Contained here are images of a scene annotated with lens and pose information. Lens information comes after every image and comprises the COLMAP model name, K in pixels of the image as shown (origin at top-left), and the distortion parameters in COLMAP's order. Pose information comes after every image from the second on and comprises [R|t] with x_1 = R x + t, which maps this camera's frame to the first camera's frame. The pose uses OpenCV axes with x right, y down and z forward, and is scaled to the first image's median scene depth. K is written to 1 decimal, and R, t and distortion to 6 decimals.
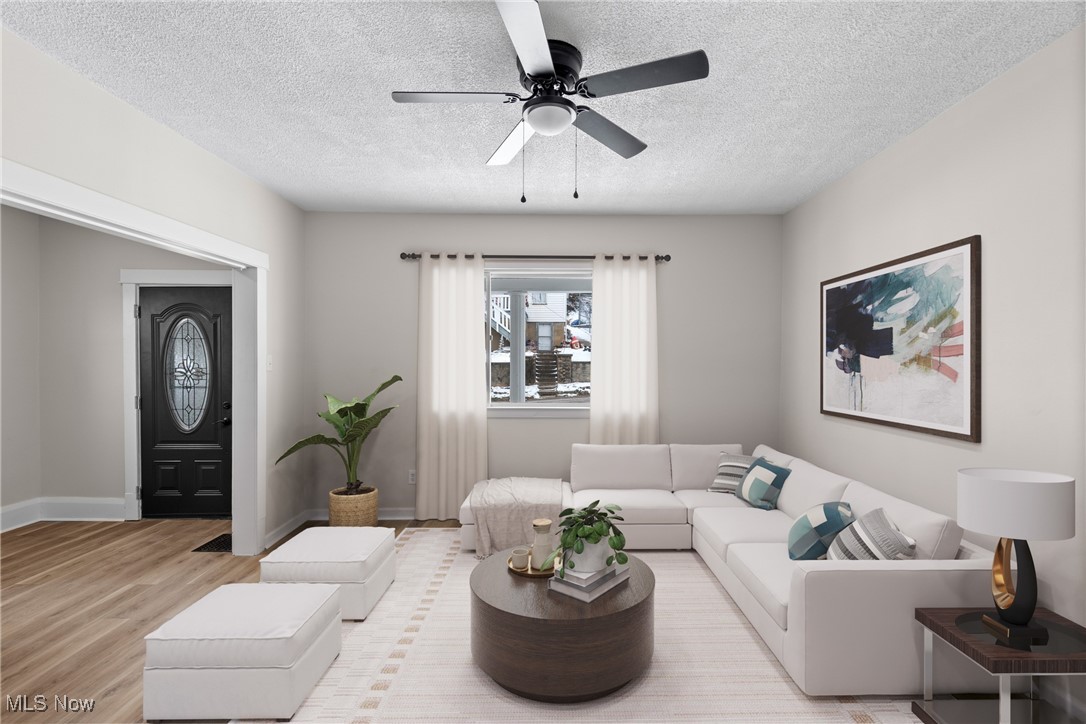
lens RADIAL K [[489.2, 0, 546.8], [0, 489.2, 366.9], [0, 0, 1]] dist [0.006440, -0.000678]
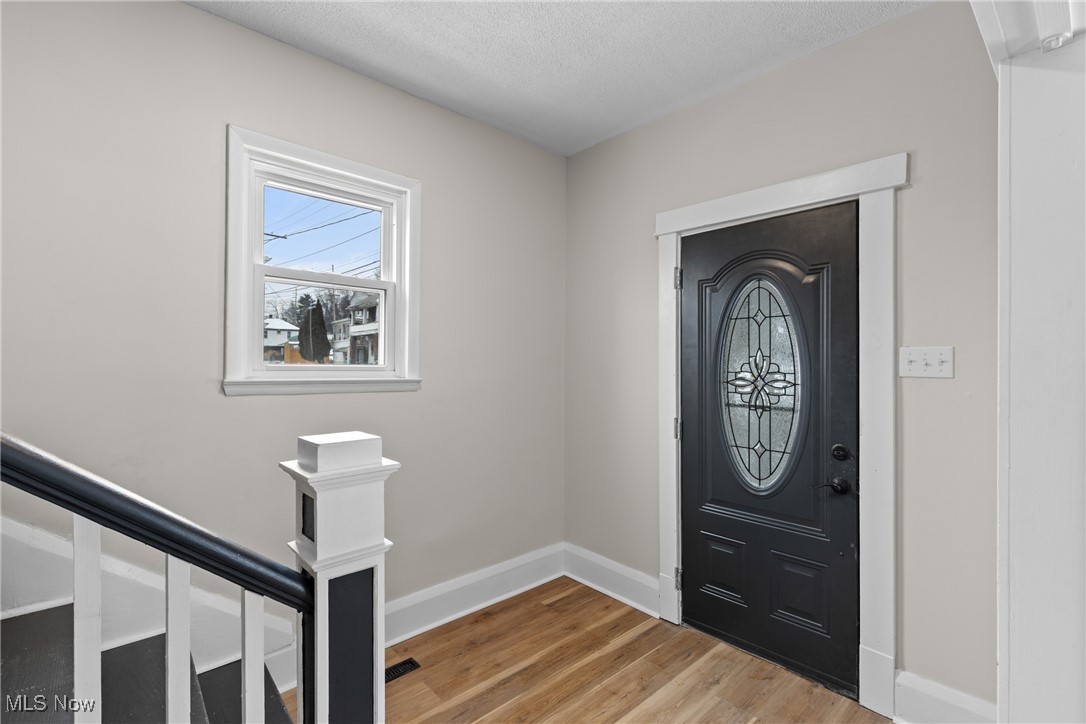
lens RADIAL K [[489.2, 0, 546.8], [0, 489.2, 366.9], [0, 0, 1]] dist [0.006440, -0.000678]
pose [[0.681637, 0.001013, -0.731690, -0.499290], [-0.008161, 0.999947, -0.006219, 0.001689], [0.731645, 0.010211, 0.681609, 0.467913]]
